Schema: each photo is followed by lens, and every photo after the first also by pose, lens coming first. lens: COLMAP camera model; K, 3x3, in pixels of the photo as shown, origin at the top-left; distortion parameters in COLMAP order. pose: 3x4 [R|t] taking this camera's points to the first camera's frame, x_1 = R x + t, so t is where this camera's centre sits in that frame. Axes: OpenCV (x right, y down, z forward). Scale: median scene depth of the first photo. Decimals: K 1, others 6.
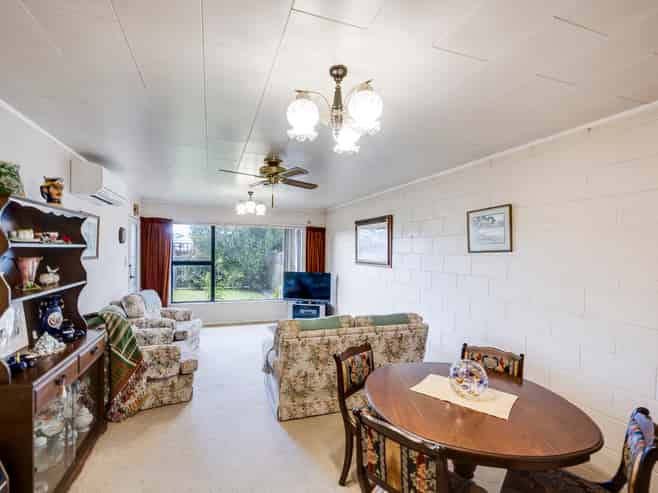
lens RADIAL K [[327.2, 0, 329.0], [0, 327.2, 246.5], [0, 0, 1]] dist [-0.000178, -0.000047]
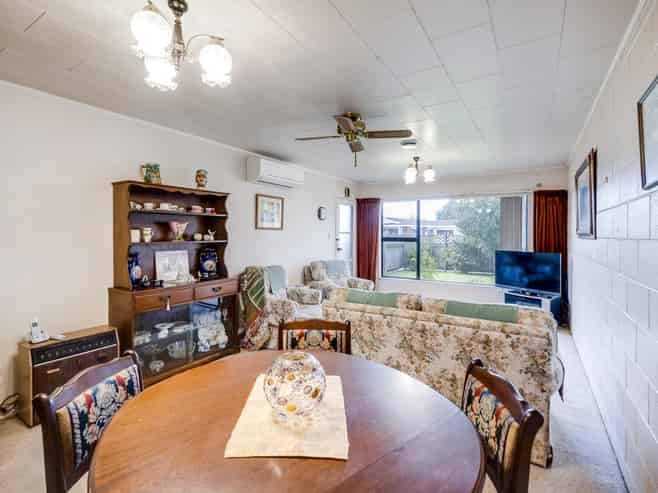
lens RADIAL K [[331.9, 0, 328.6], [0, 331.9, 233.3], [0, 0, 1]] dist [0.000142, -0.000034]
pose [[0.619304, -0.016492, -0.784978, 0.518810], [0.014790, 0.999847, -0.009338, 0.076497], [0.785012, -0.005827, 0.619453, 0.379425]]
